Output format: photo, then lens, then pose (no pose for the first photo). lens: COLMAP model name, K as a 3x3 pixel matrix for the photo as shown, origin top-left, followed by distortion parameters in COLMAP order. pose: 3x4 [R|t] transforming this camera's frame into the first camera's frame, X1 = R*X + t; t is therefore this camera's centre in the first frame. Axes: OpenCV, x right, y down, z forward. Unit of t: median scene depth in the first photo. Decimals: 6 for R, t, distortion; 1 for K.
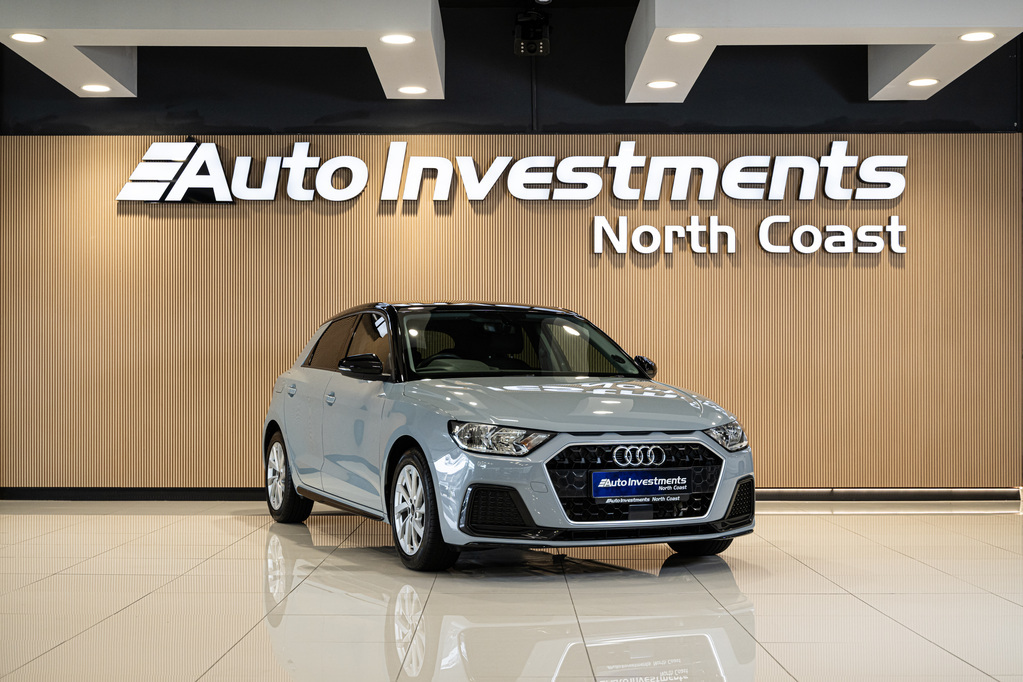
lens RADIAL K [[1493.2, 0, 481.3], [0, 1493.2, 387.4], [0, 0, 1]] dist [0.046169, 0.000000]
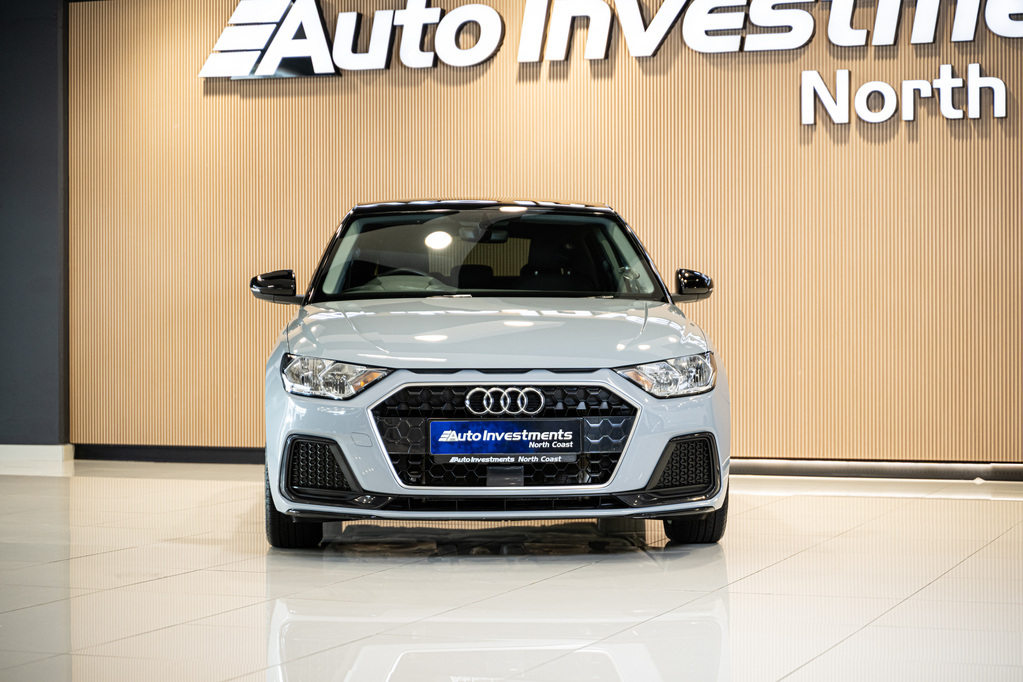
lens RADIAL K [[2221.7, 0, 501.3], [0, 2221.7, 335.1], [0, 0, 1]] dist [0.030398, 0.000000]
pose [[0.936865, -0.000435, -0.349691, 0.352719], [0.001554, 0.999995, 0.002920, 0.006698], [0.349687, -0.003279, 0.936861, -0.031951]]
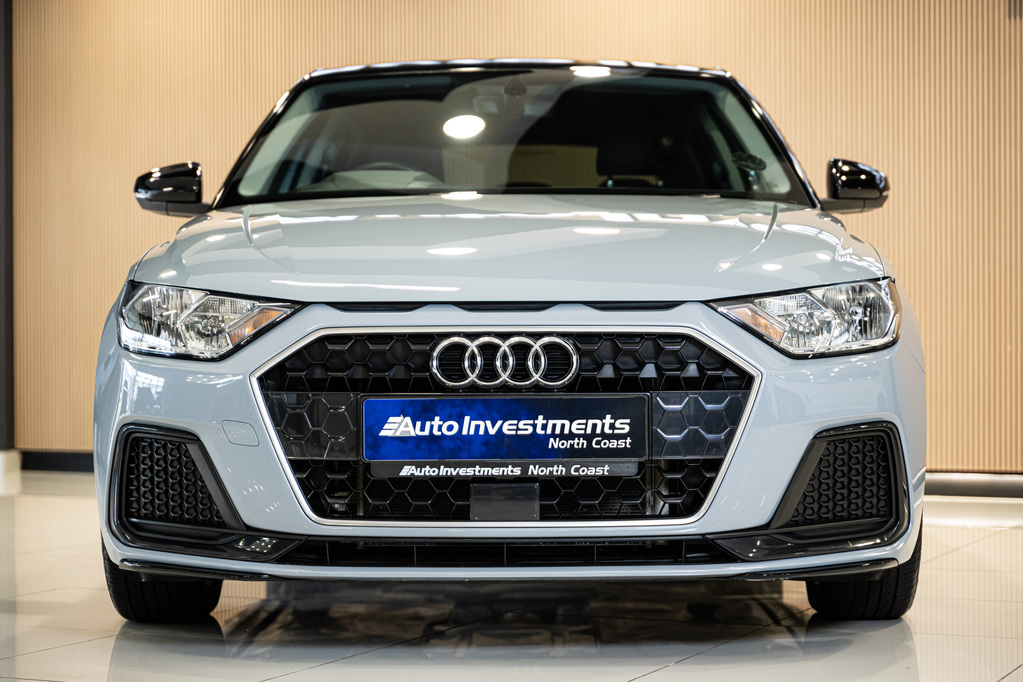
lens RADIAL K [[2221.7, 0, 519.0], [0, 2221.7, 343.9], [0, 0, 1]] dist [0.030398, 0.000000]
pose [[0.913851, -0.001860, -0.406046, 0.250992], [0.002046, 0.999998, 0.000024, 0.029285], [0.406045, -0.000852, 0.913853, 0.326180]]
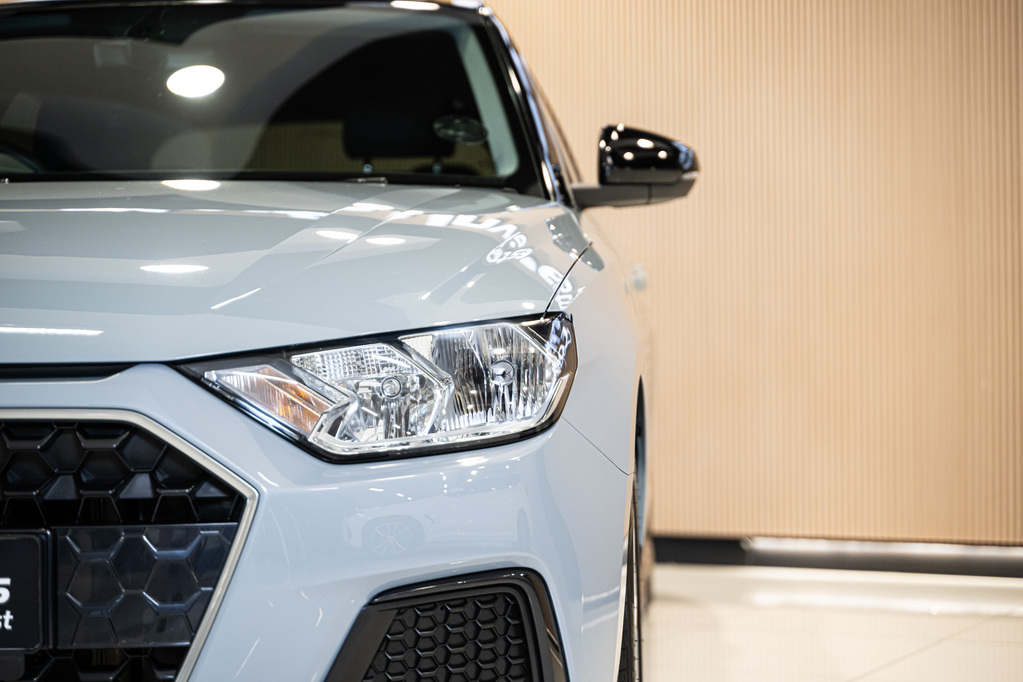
lens RADIAL K [[2221.7, 0, 512.3], [0, 2221.7, 338.7], [0, 0, 1]] dist [0.030398, 0.000000]
pose [[0.888238, -0.004704, -0.459359, 0.254001], [0.004732, 0.999988, -0.001091, 0.018871], [0.459359, -0.001204, 0.888250, 0.536188]]
